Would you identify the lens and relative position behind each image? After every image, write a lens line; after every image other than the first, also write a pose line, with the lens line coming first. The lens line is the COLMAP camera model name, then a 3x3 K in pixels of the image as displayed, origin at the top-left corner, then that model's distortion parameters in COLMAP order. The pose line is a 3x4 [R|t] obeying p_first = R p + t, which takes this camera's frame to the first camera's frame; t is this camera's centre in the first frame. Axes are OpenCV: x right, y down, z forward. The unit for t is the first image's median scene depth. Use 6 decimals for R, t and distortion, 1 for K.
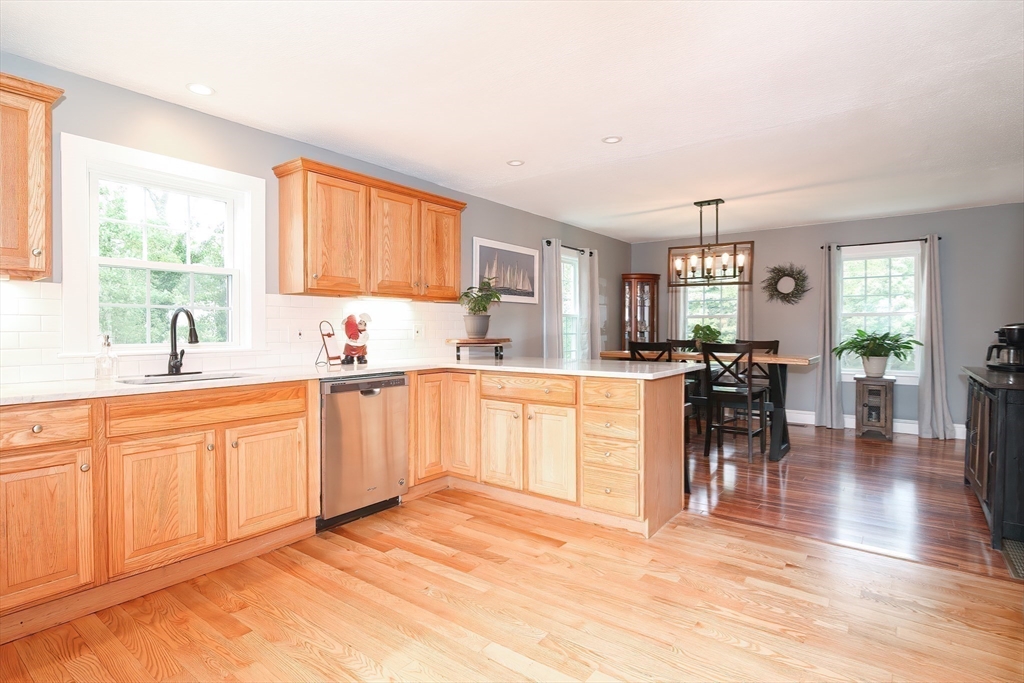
lens RADIAL K [[519.3, 0, 512.7], [0, 519.3, 339.7], [0, 0, 1]] dist [0.003454, 0.000308]
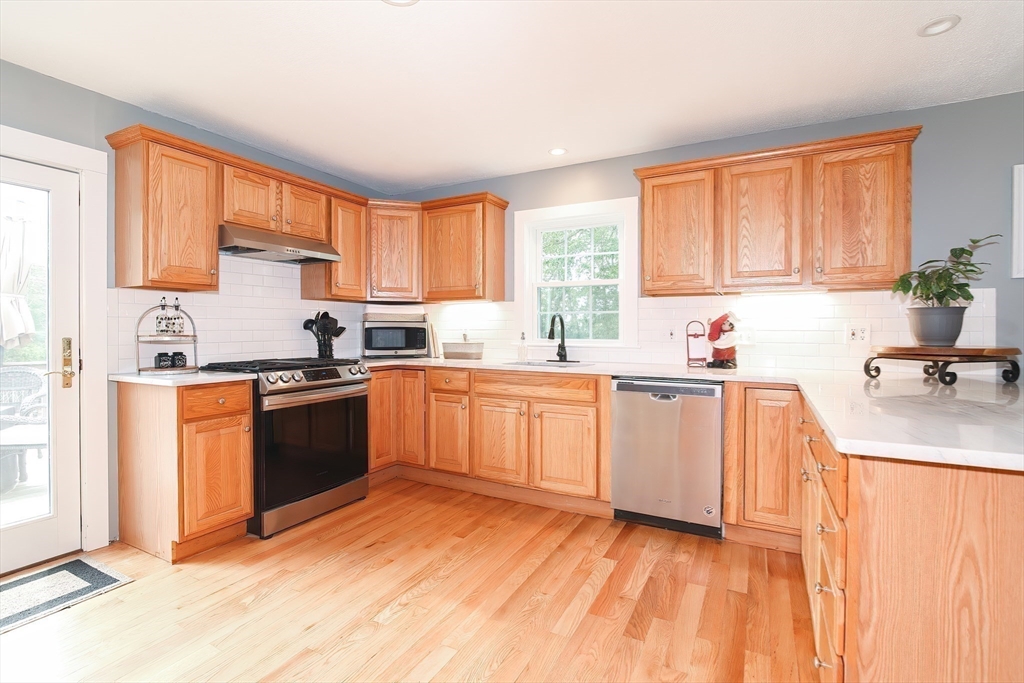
lens RADIAL K [[481.8, 0, 508.1], [0, 481.8, 334.2], [0, 0, 1]] dist [-0.000283, -0.000110]
pose [[0.158054, 0.014880, -0.987318, 0.459634], [-0.023674, 0.999656, 0.011276, -0.012936], [0.987147, 0.021592, 0.158352, 0.500116]]
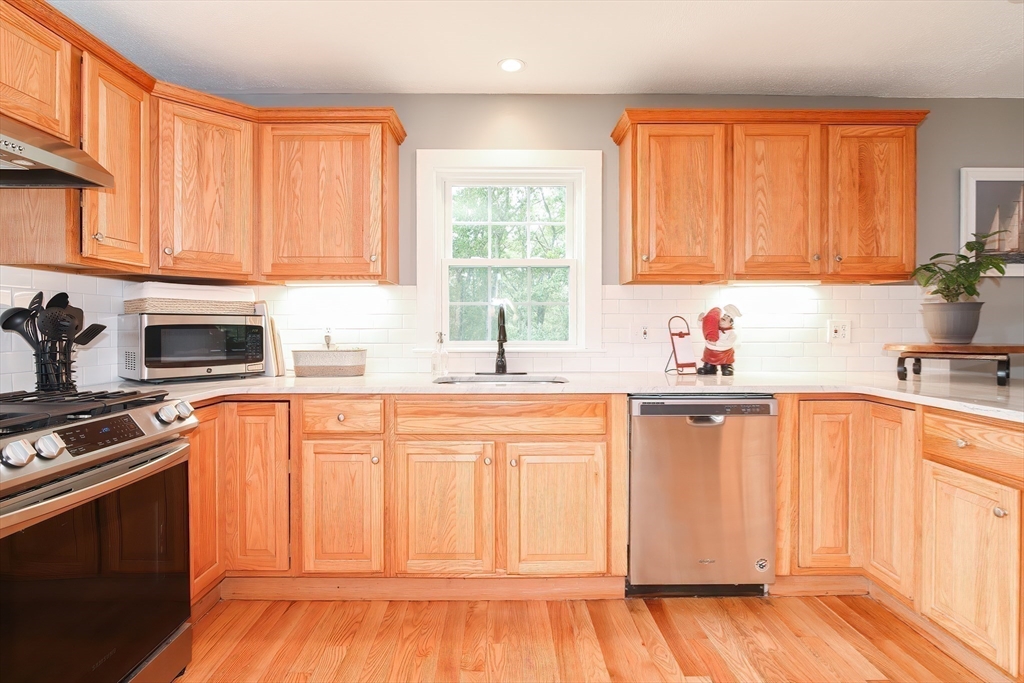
lens RADIAL K [[525.6, 0, 505.8], [0, 525.6, 327.9], [0, 0, 1]] dist [-0.004927, -0.000381]
pose [[0.616446, 0.005580, -0.787377, 0.092319], [-0.017457, 0.999826, -0.006582, -0.009039], [0.787204, 0.017802, 0.616436, 0.312684]]
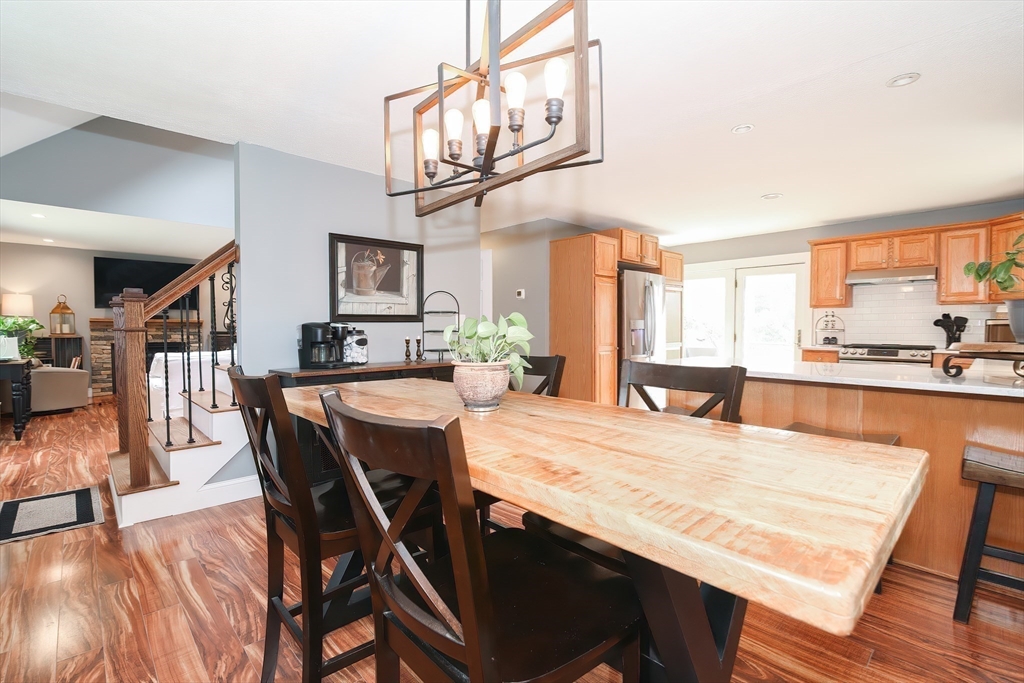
lens RADIAL K [[472.2, 0, 506.3], [0, 472.2, 344.0], [0, 0, 1]] dist [-0.002425, -0.000124]
pose [[-0.983904, -0.002616, 0.178681, 0.417997], [0.007792, 0.998314, 0.057523, -0.038848], [-0.178530, 0.057990, -0.982224, 1.827928]]
